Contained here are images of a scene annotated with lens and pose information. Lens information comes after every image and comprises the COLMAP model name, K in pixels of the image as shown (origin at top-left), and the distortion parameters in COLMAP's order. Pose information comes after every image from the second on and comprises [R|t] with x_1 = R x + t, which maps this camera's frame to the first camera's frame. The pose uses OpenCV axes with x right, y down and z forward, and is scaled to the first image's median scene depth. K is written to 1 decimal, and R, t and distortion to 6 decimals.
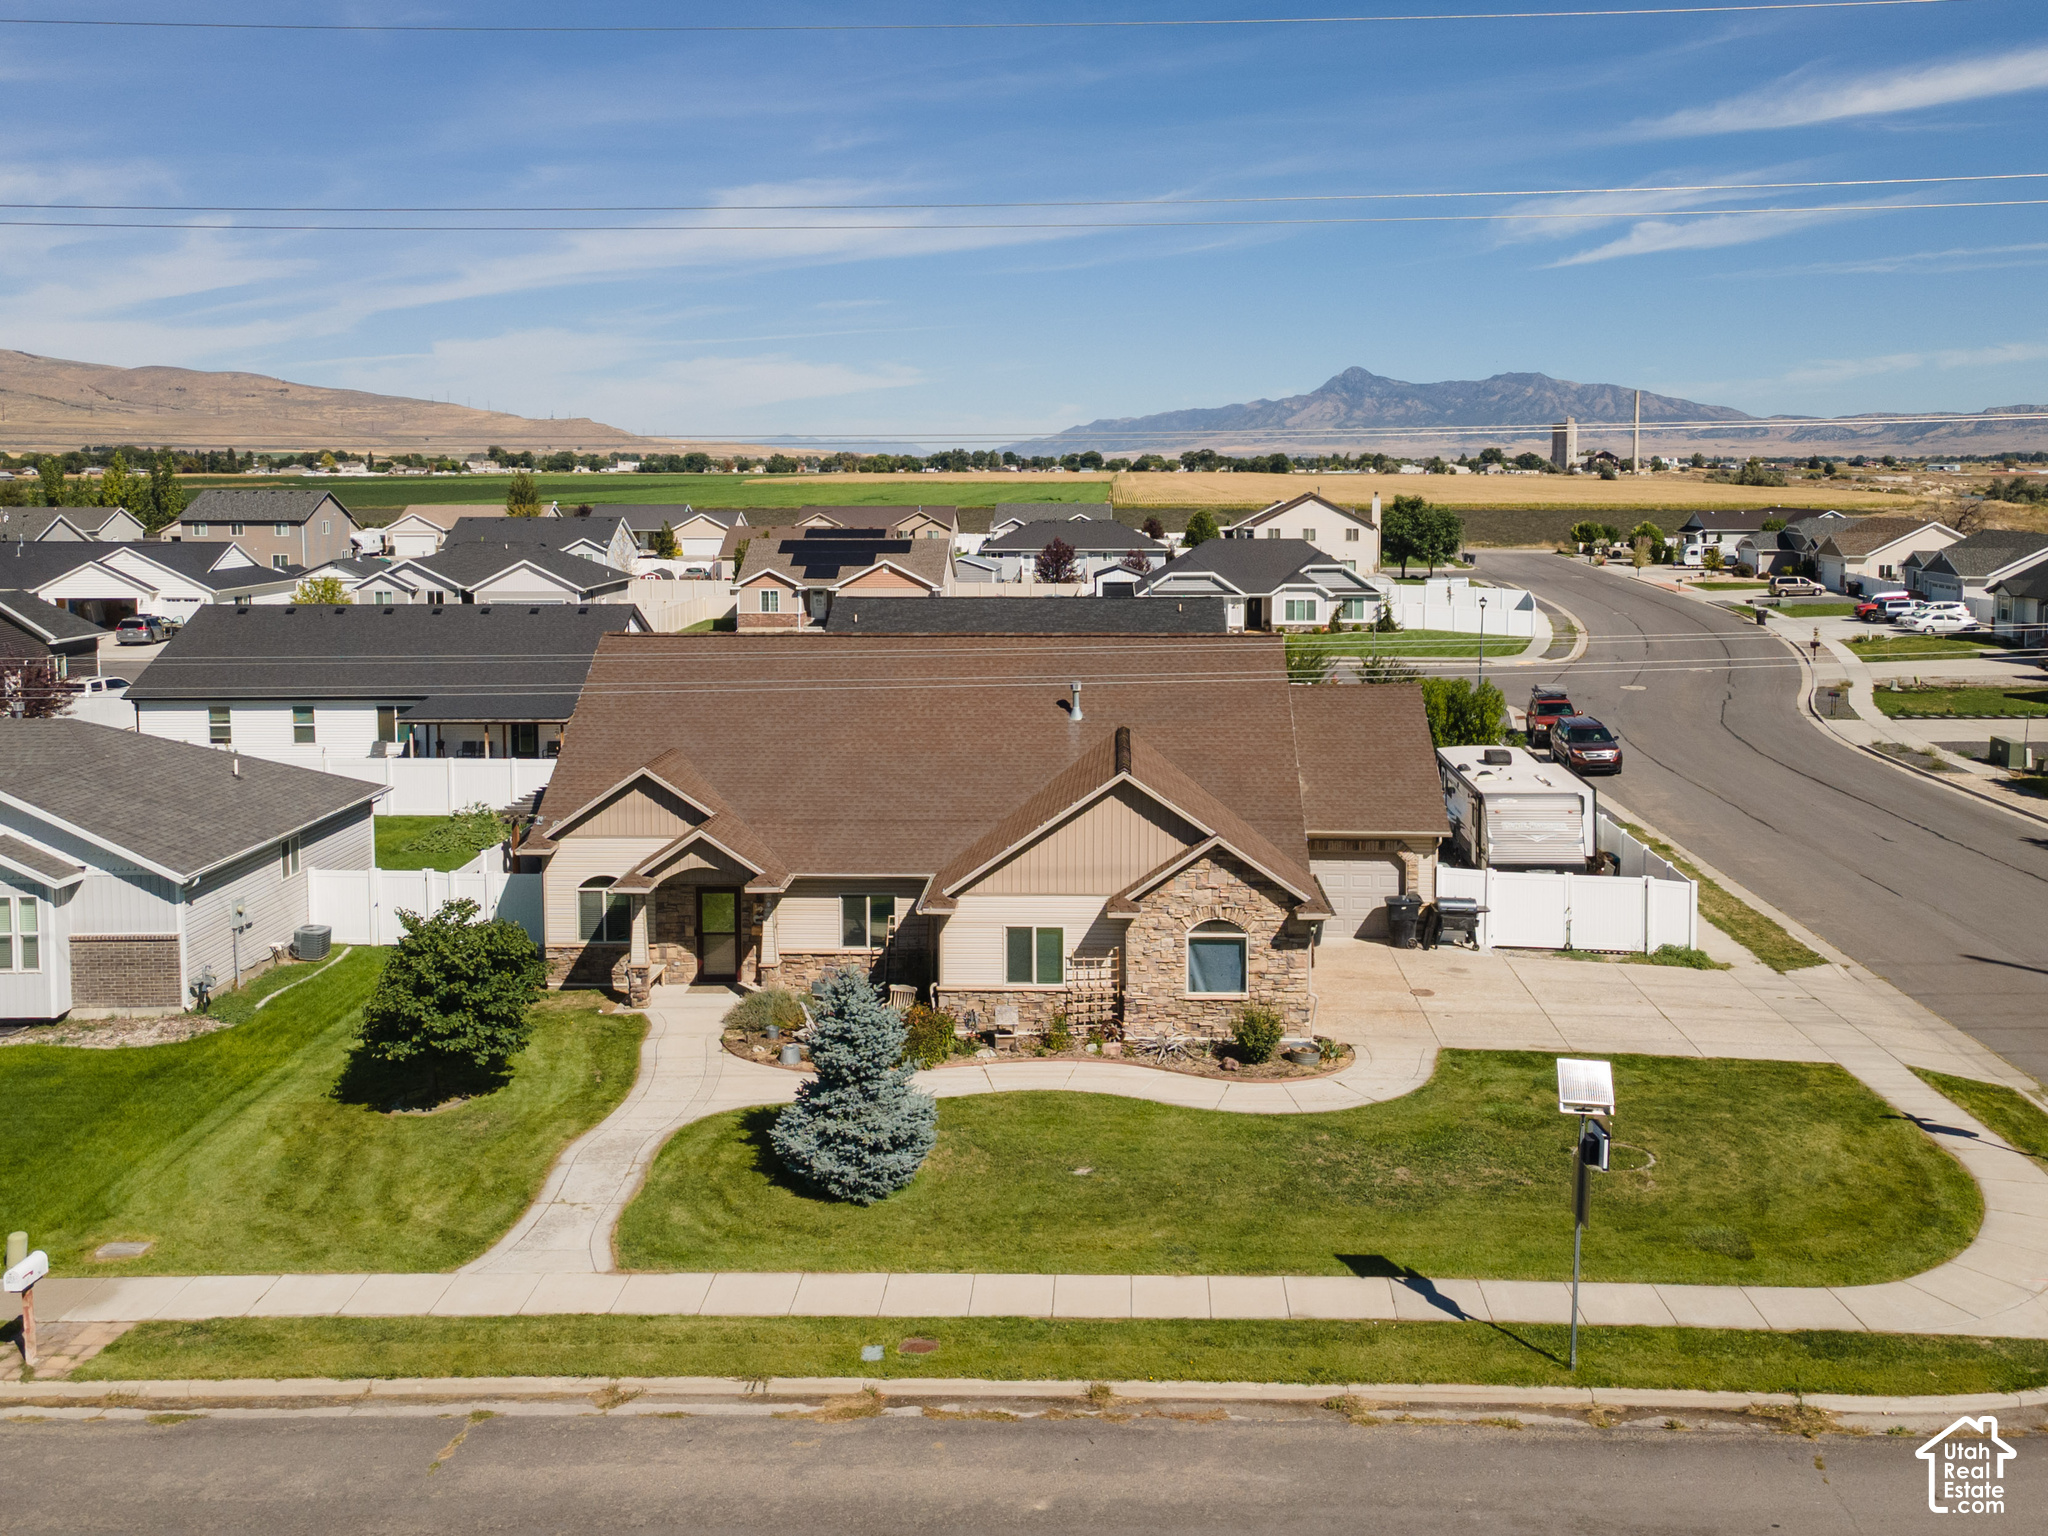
lens RADIAL K [[1788.9, 0, 1138.8], [0, 1788.9, 679.3], [0, 0, 1]] dist [0.010106, 0.080408]
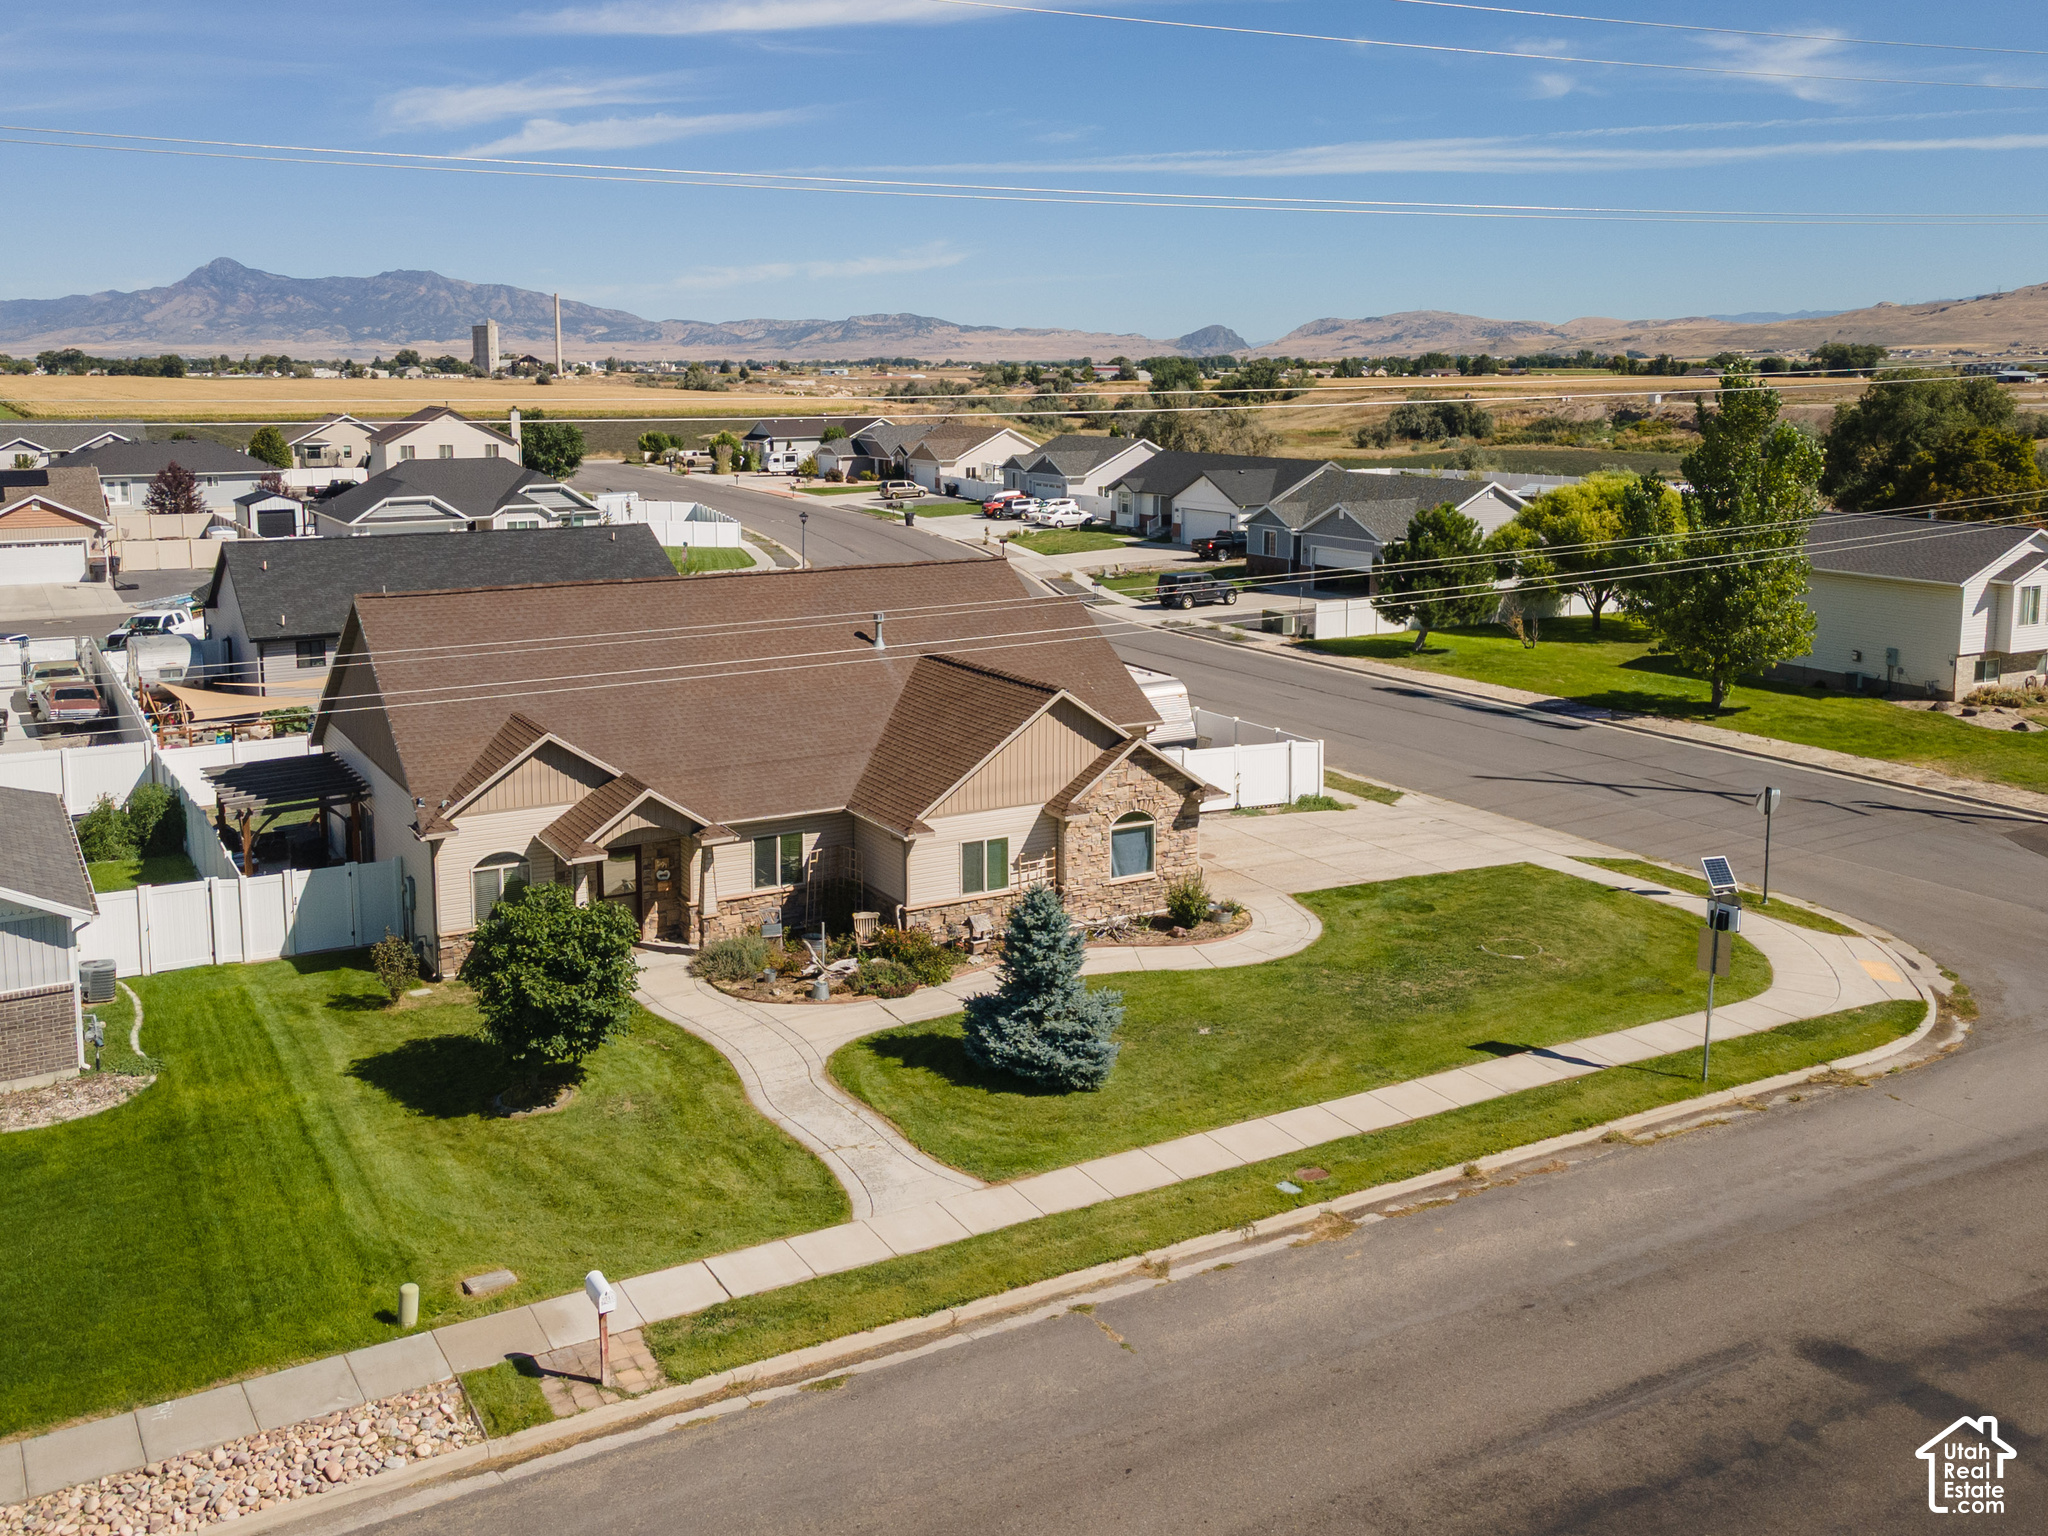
lens RADIAL K [[1783.8, 0, 1033.2], [0, 1783.8, 684.1], [0, 0, 1]] dist [0.036982, 0.001086]
pose [[0.862834, -0.089184, 0.497558, -0.546329], [0.061459, 0.995519, 0.071861, -0.030224], [-0.501737, -0.031424, 0.864449, 0.053152]]
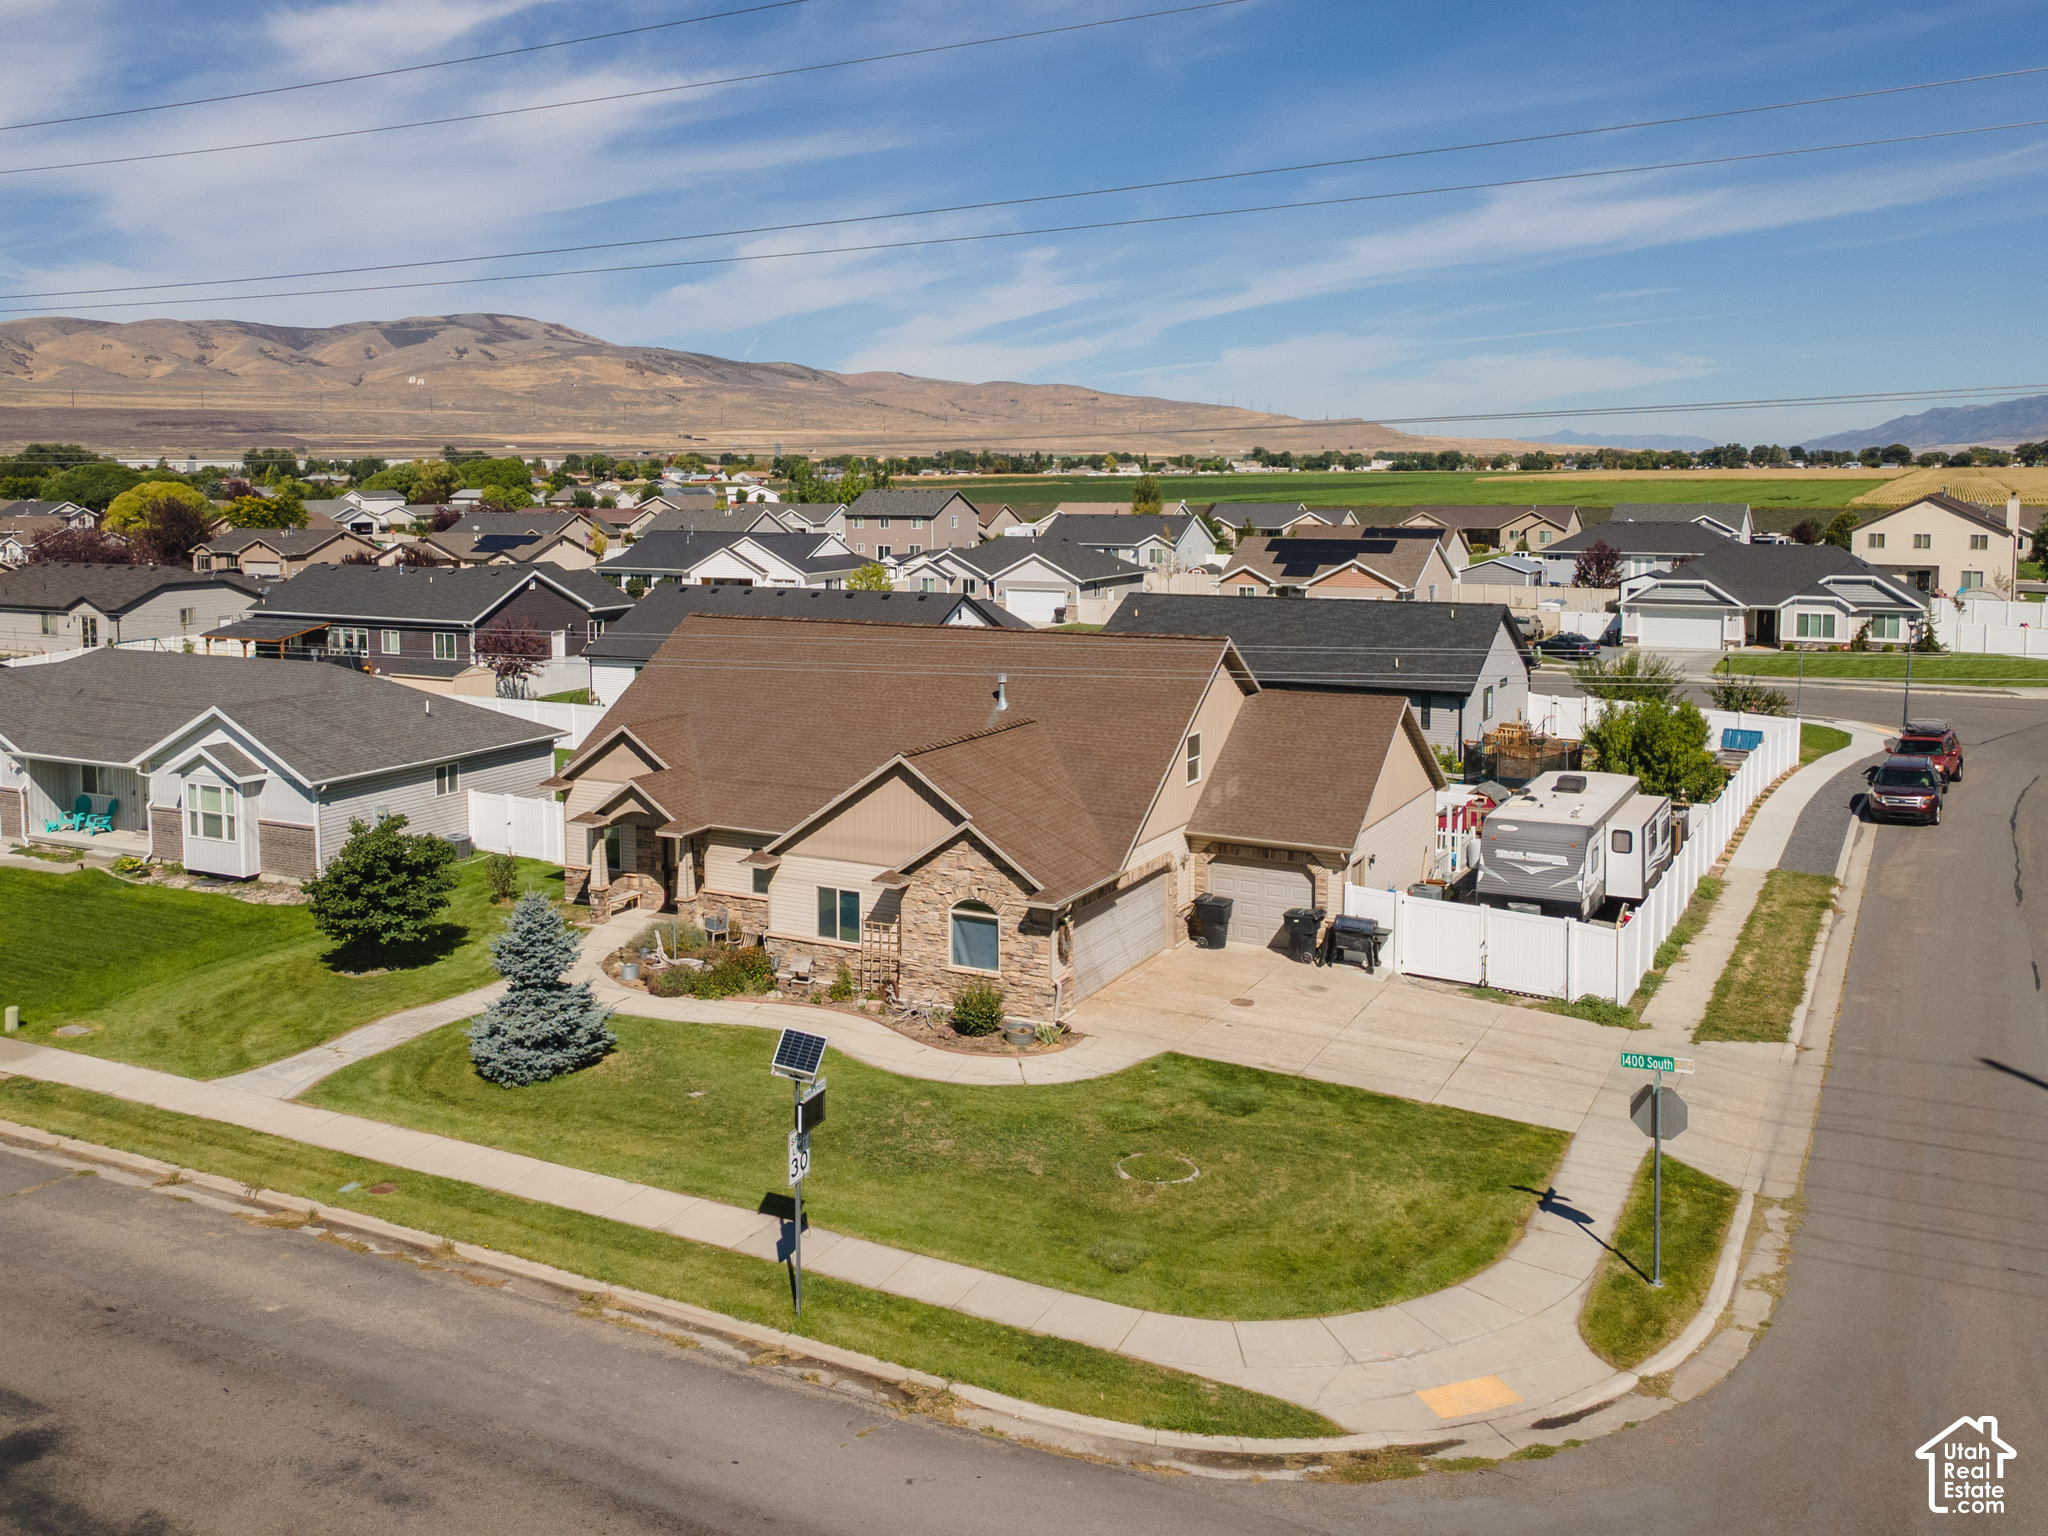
lens RADIAL K [[1783.8, 0, 1033.2], [0, 1783.8, 684.1], [0, 0, 1]] dist [0.036982, 0.001086]
pose [[0.885648, 0.053855, -0.461223, 0.537803], [-0.052001, 0.998507, 0.016738, -0.012836], [0.461436, 0.009160, 0.887126, 0.069603]]
